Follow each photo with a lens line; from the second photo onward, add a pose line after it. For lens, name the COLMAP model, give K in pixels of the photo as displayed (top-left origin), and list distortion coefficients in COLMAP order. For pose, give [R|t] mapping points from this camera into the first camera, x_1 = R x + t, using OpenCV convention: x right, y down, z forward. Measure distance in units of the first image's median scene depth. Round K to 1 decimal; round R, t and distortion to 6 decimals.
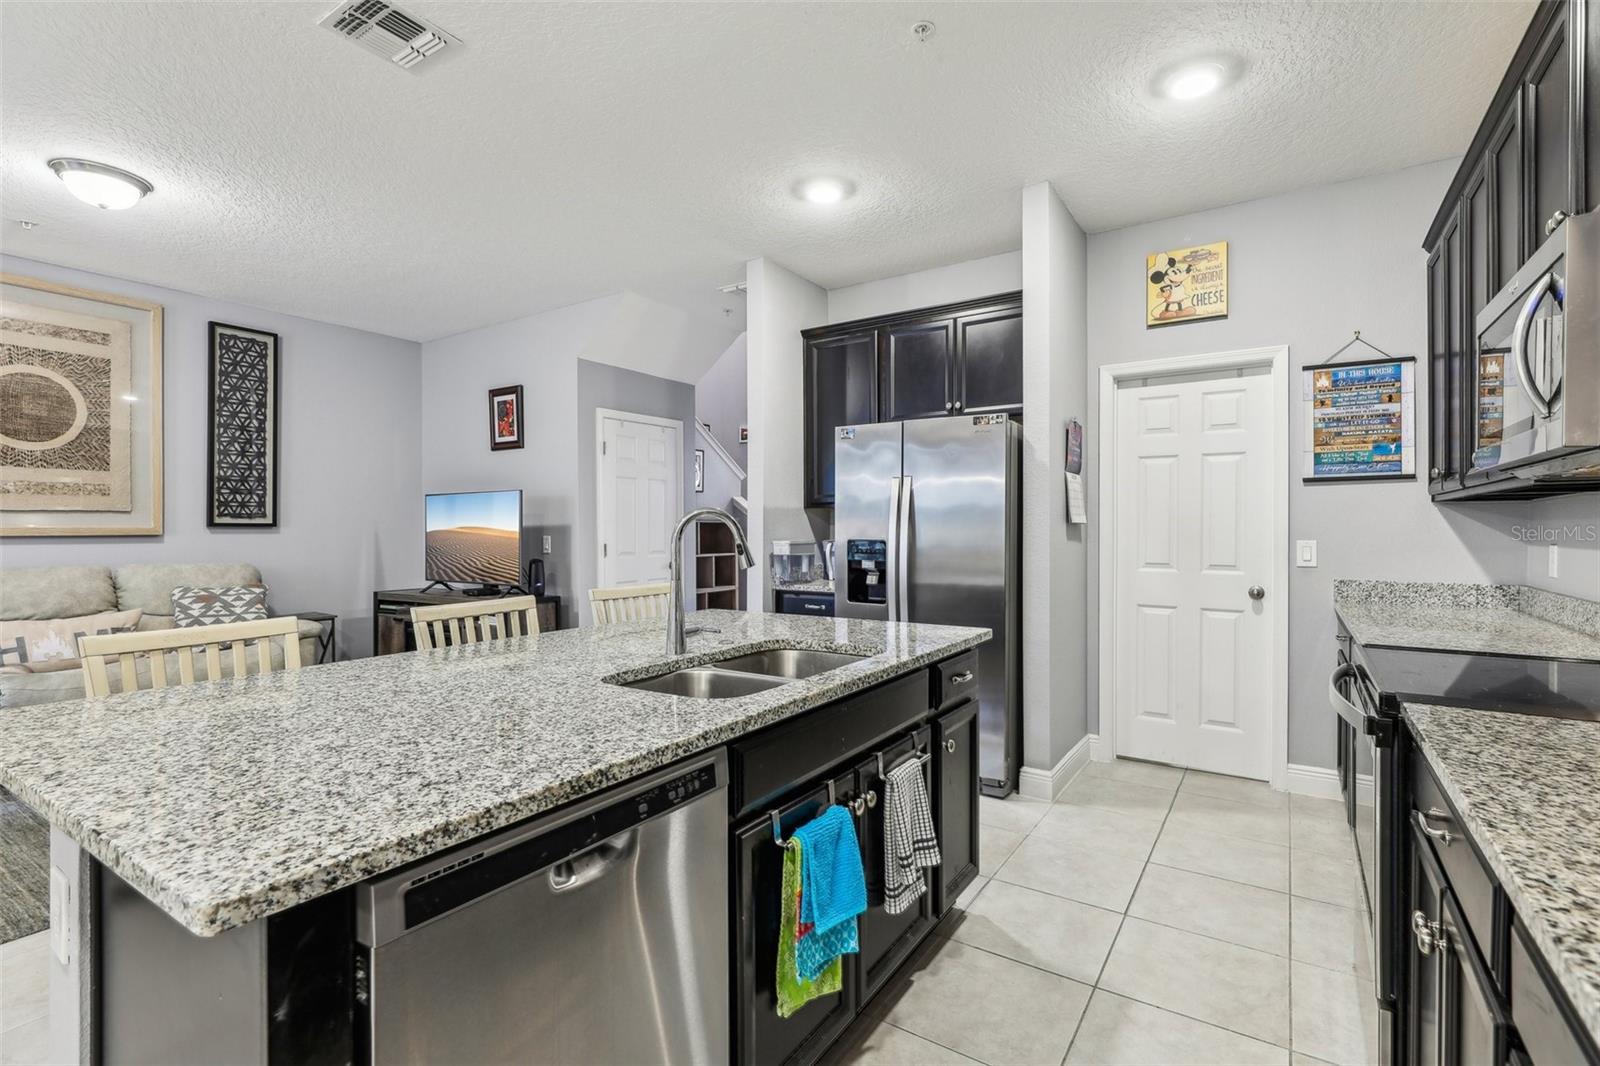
lens RADIAL K [[733.1, 0, 803.3], [0, 733.1, 528.1], [0, 0, 1]] dist [0.001322, -0.000363]
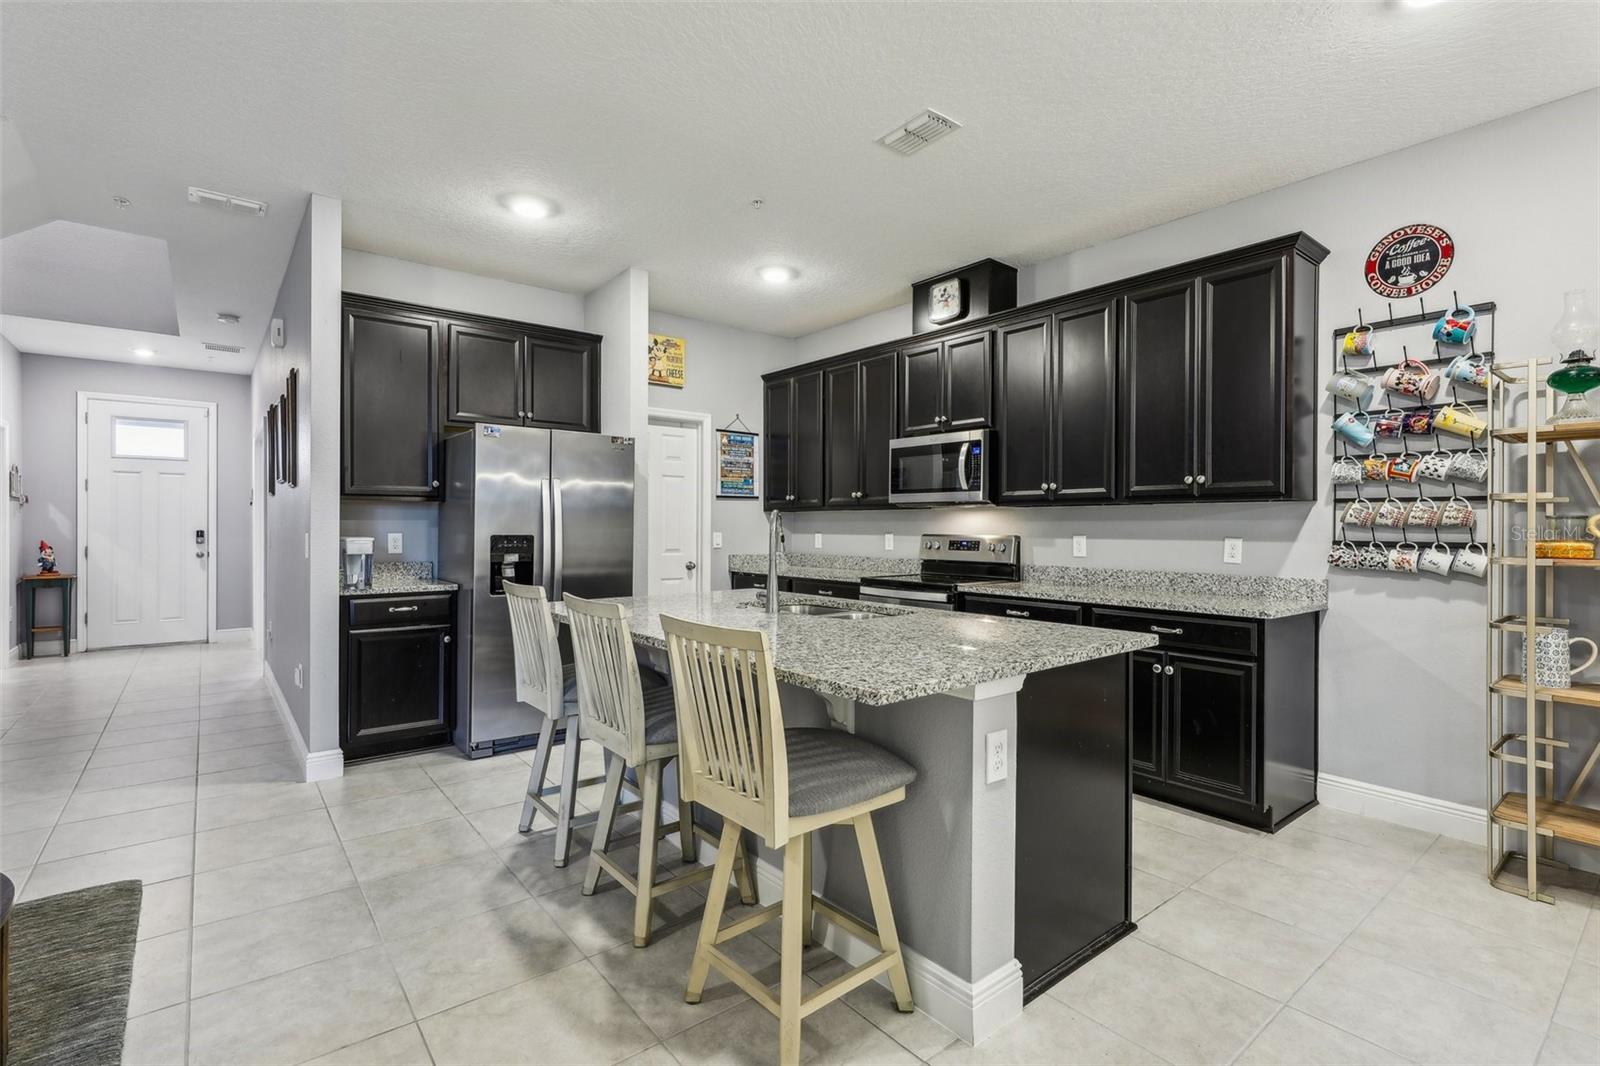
lens RADIAL K [[744.5, 0, 806.5], [0, 744.5, 525.8], [0, 0, 1]] dist [0.001051, 0.000980]
pose [[0.301563, 0.002099, 0.953444, -0.792487], [-0.003496, 0.999993, -0.001095, 0.002297], [-0.953440, -0.003003, 0.301568, 0.260402]]
